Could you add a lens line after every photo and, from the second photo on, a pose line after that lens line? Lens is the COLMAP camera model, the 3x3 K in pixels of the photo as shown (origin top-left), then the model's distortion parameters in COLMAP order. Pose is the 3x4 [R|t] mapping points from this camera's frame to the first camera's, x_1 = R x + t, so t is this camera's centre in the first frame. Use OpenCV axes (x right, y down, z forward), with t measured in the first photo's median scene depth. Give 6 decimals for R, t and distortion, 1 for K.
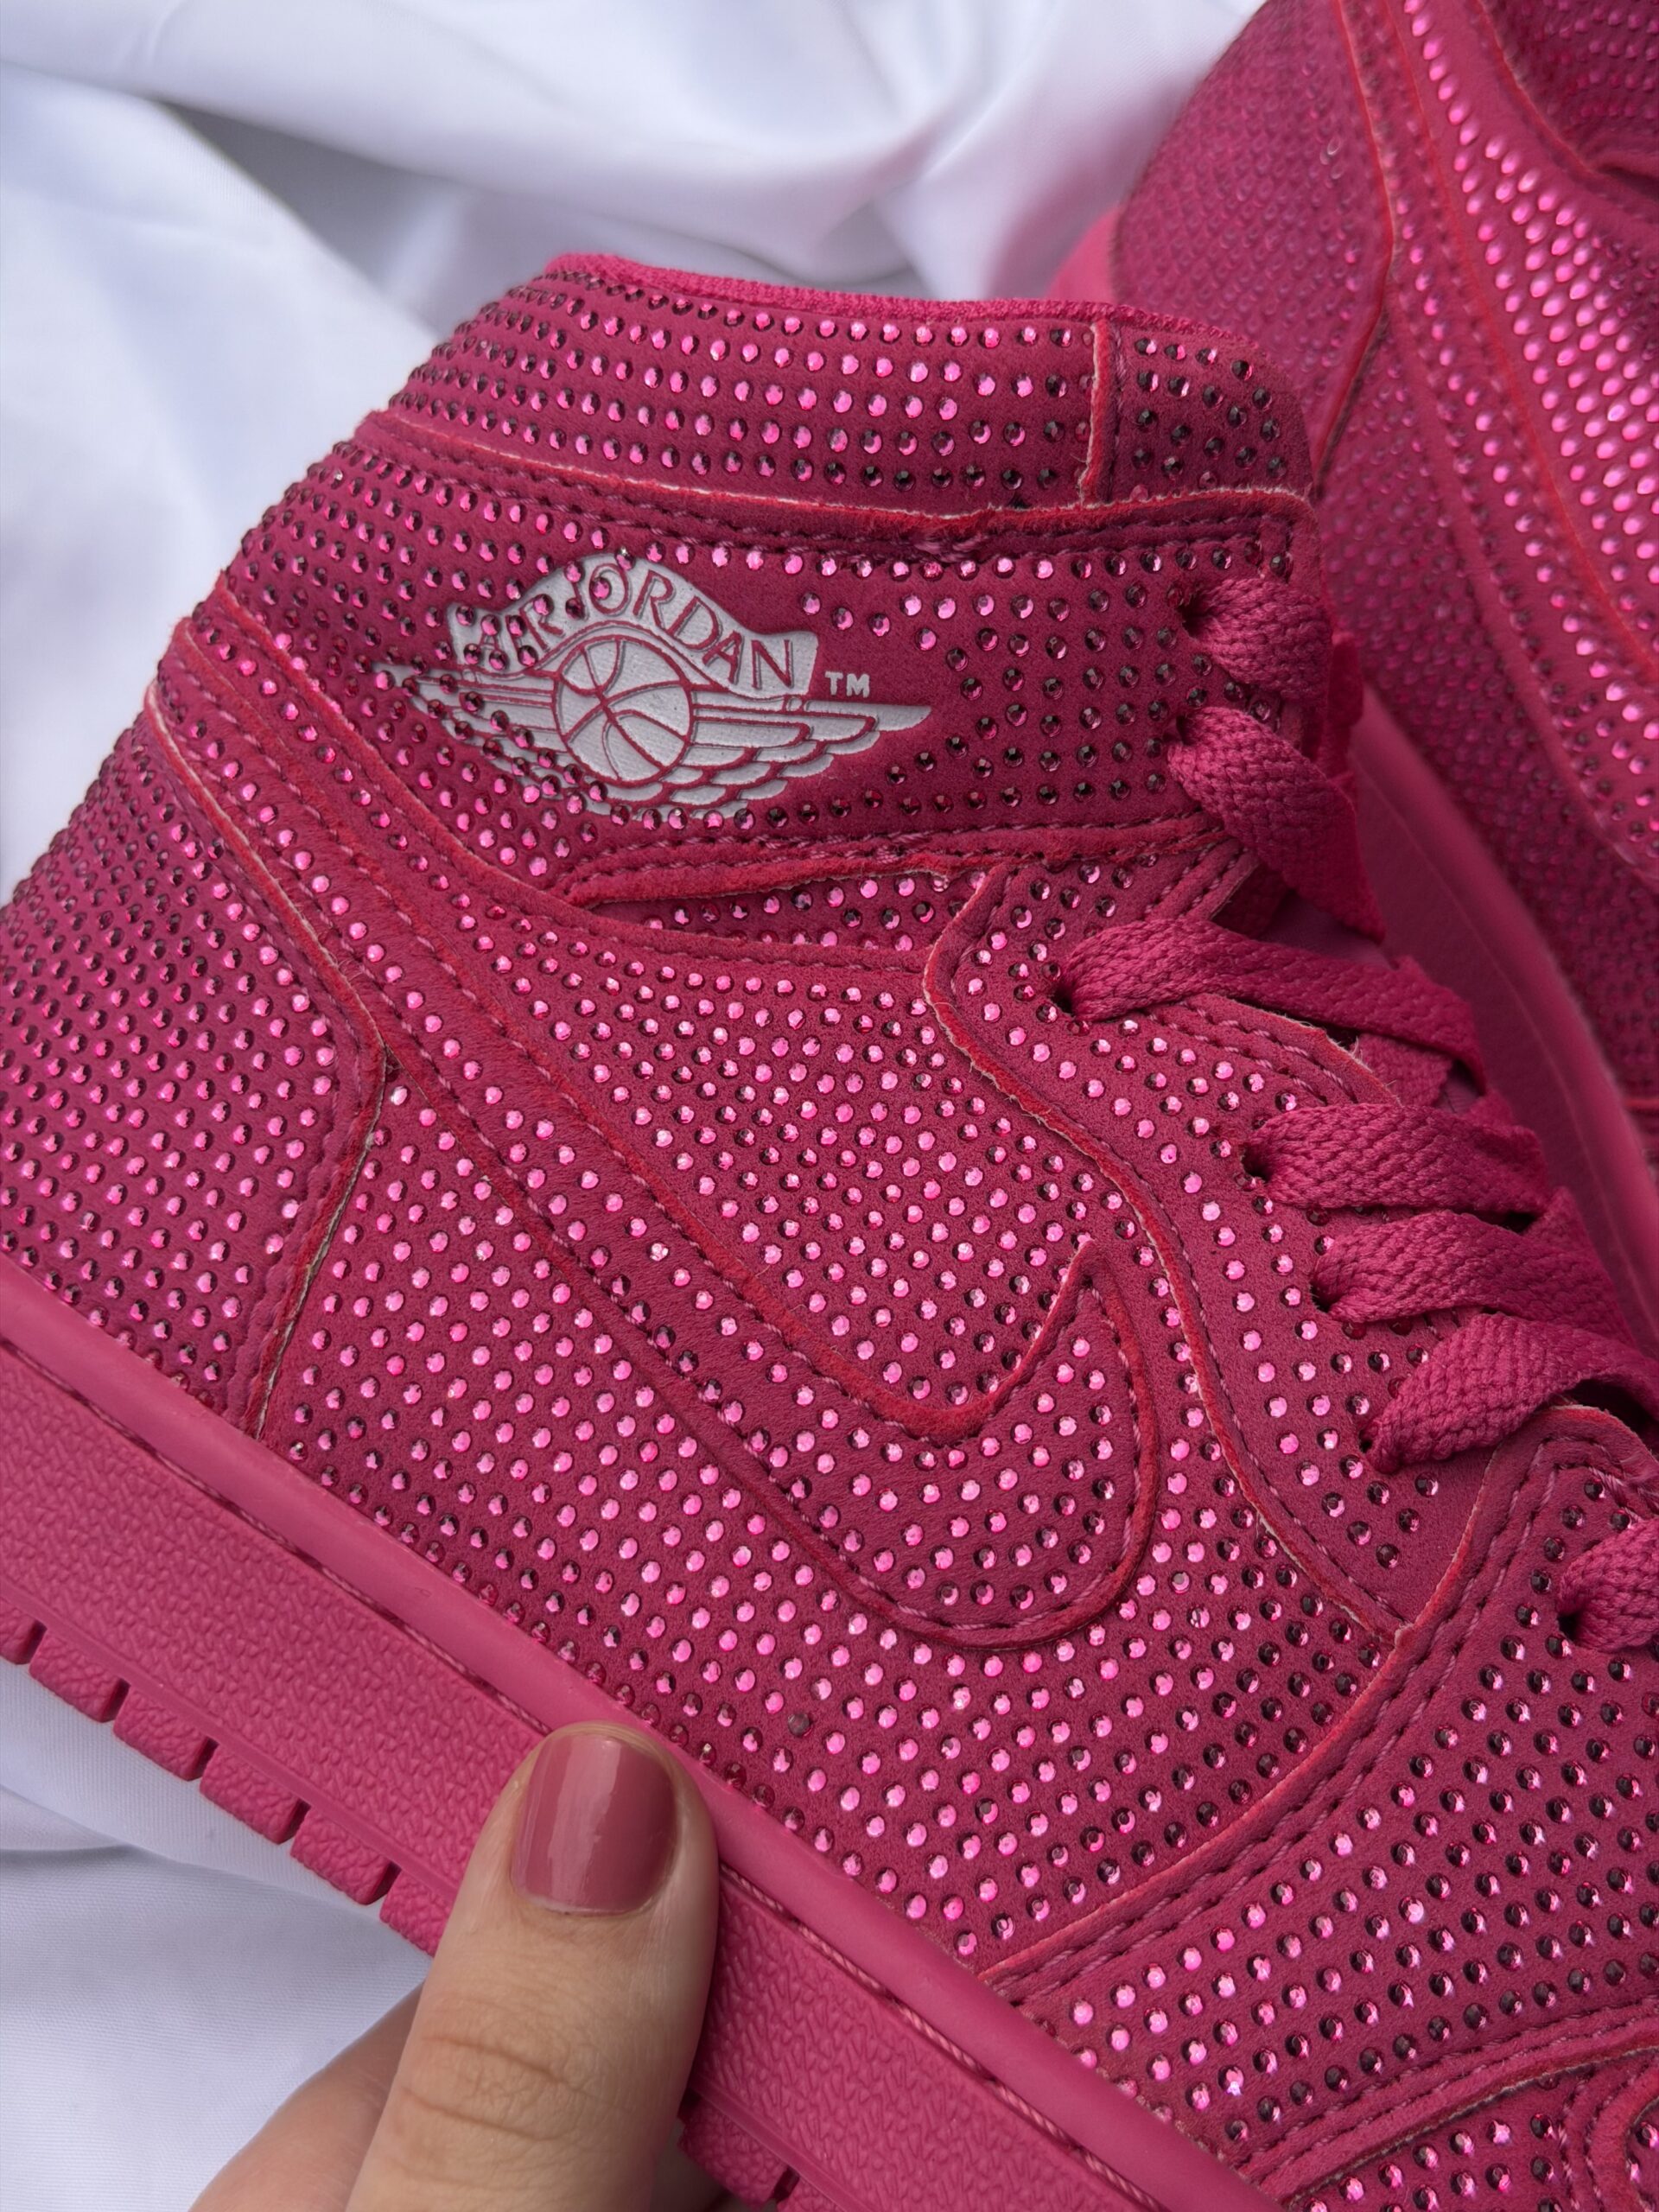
lens RADIAL K [[3280.0, 0, 831.5], [0, 3280.0, 1121.3], [0, 0, 1]] dist [0.124123, 0.000000]
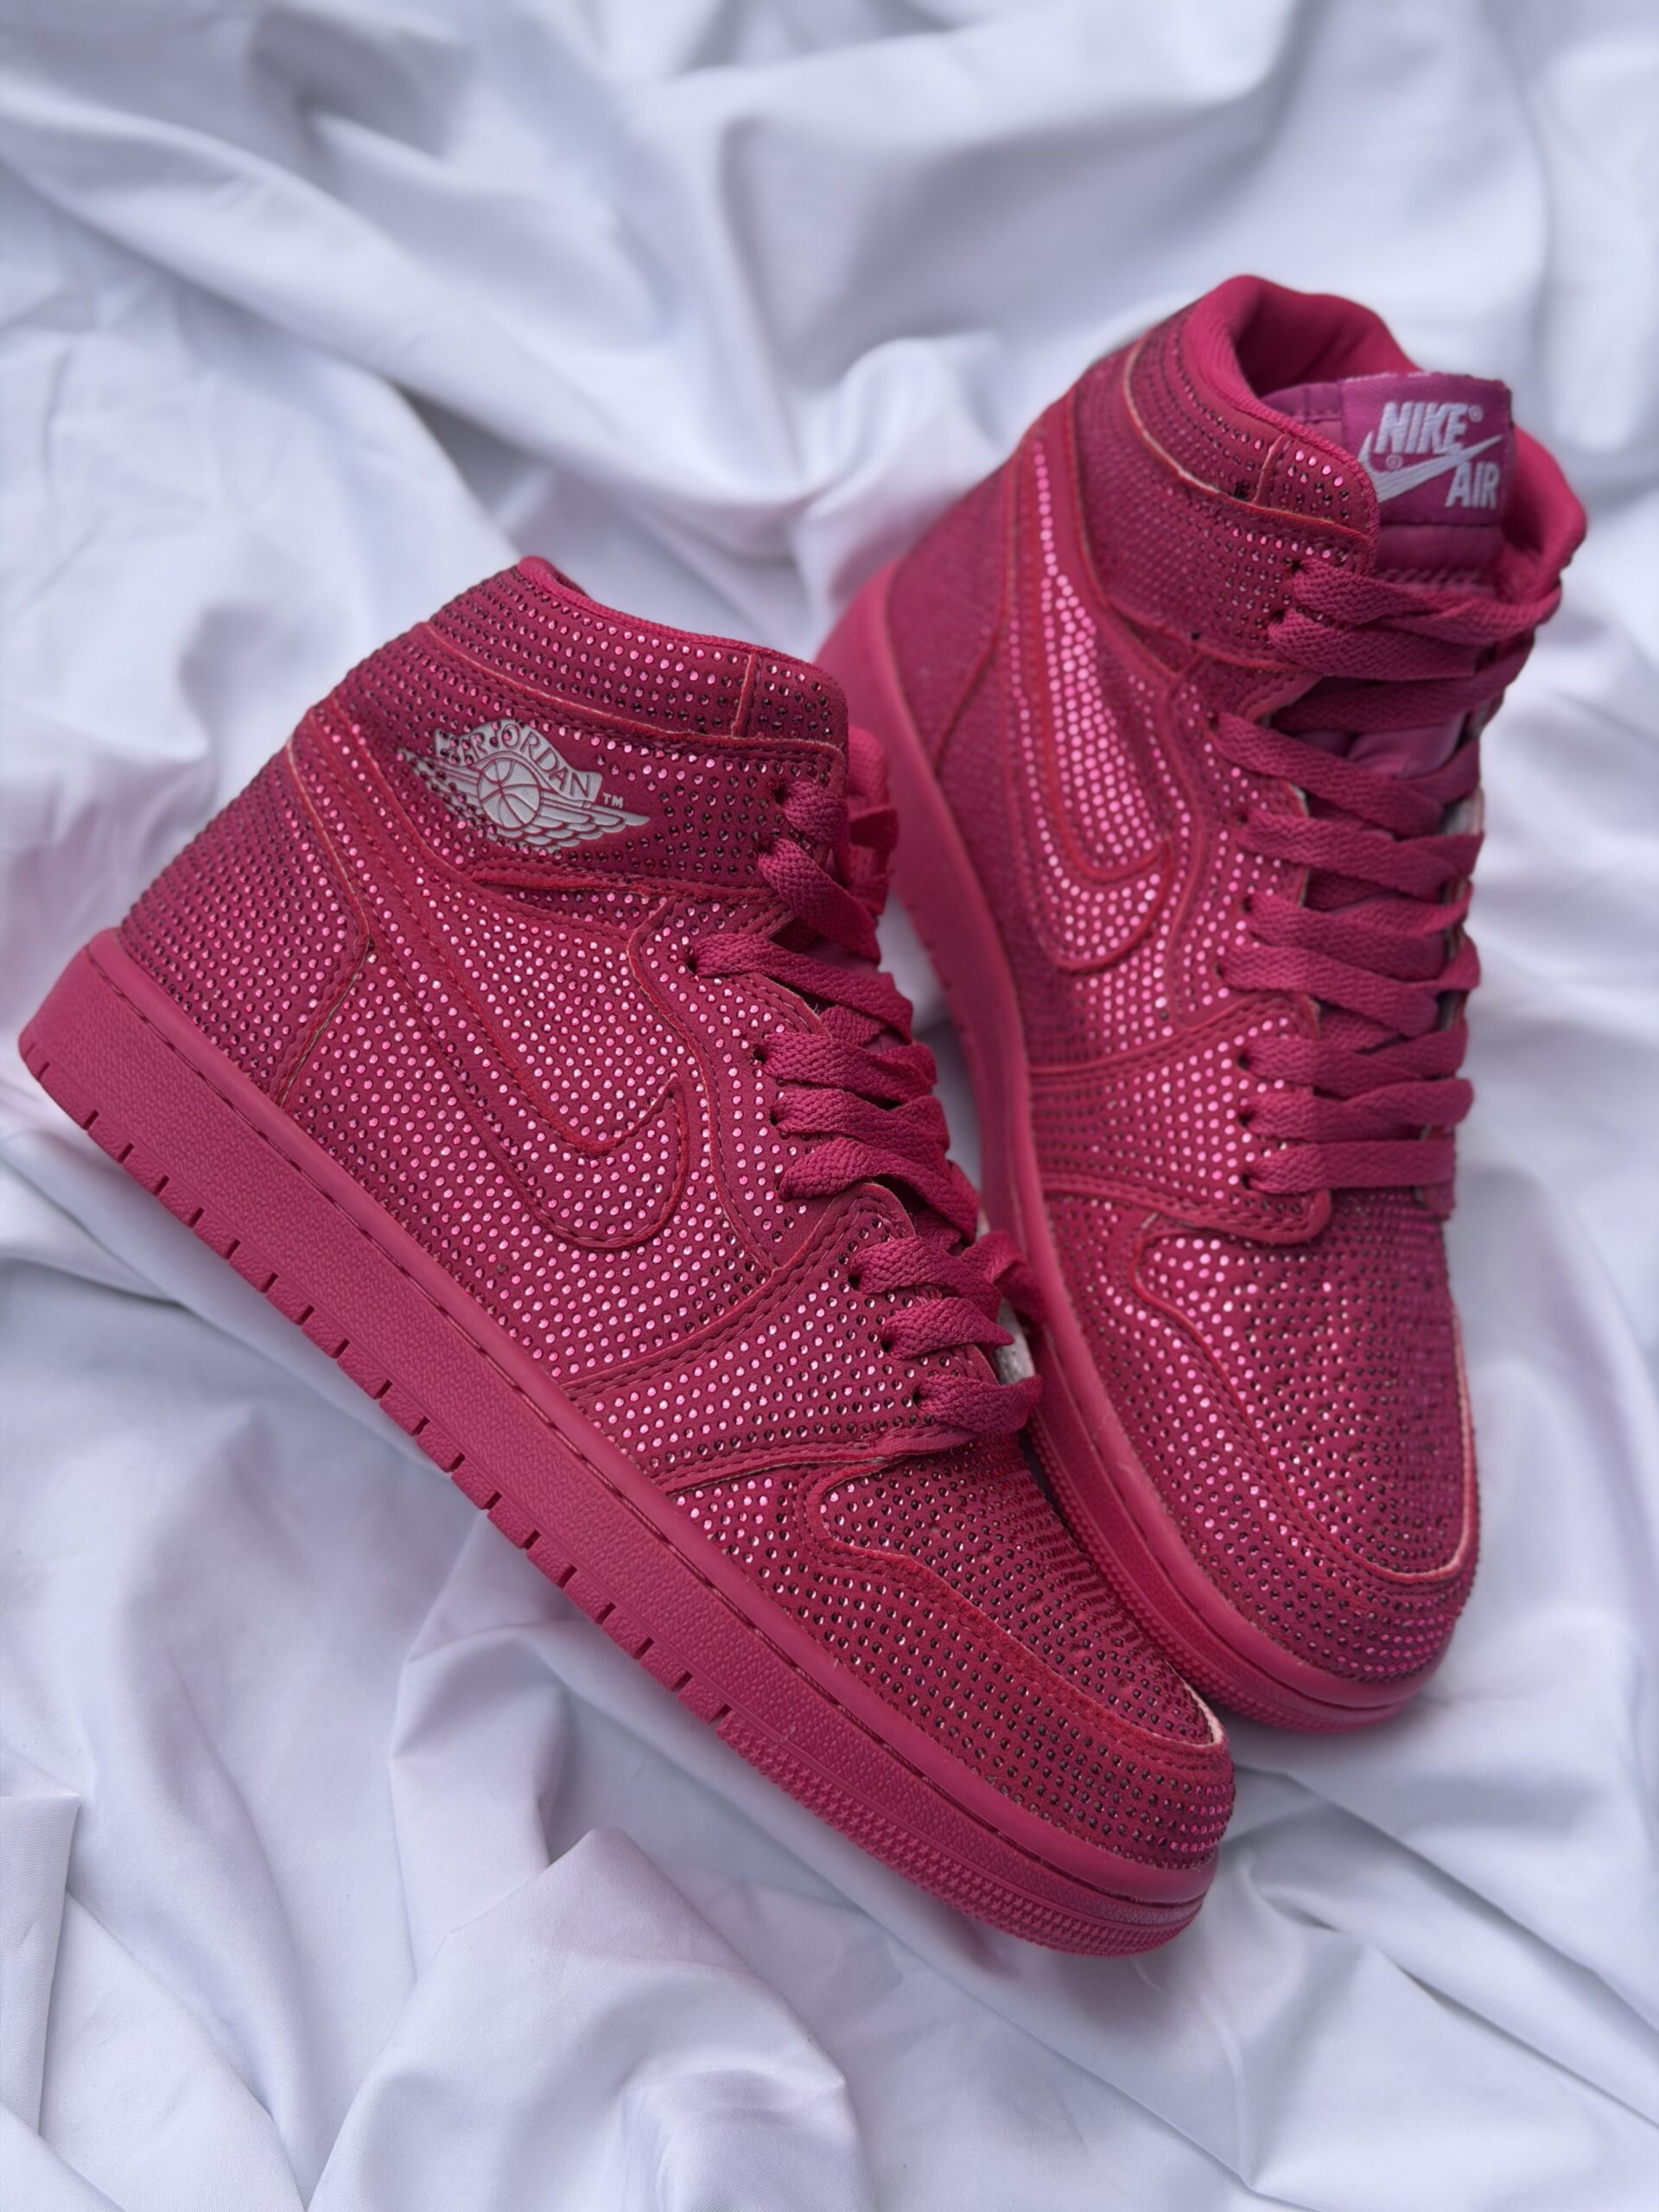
lens RADIAL K [[3280.0, 0, 839.7], [0, 3280.0, 1086.3], [0, 0, 1]] dist [0.124123, 0.000000]
pose [[0.986636, 0.161402, -0.022332, 0.229377], [-0.161207, 0.986867, 0.010264, 0.003156], [0.023695, -0.006527, 0.999698, -1.126112]]
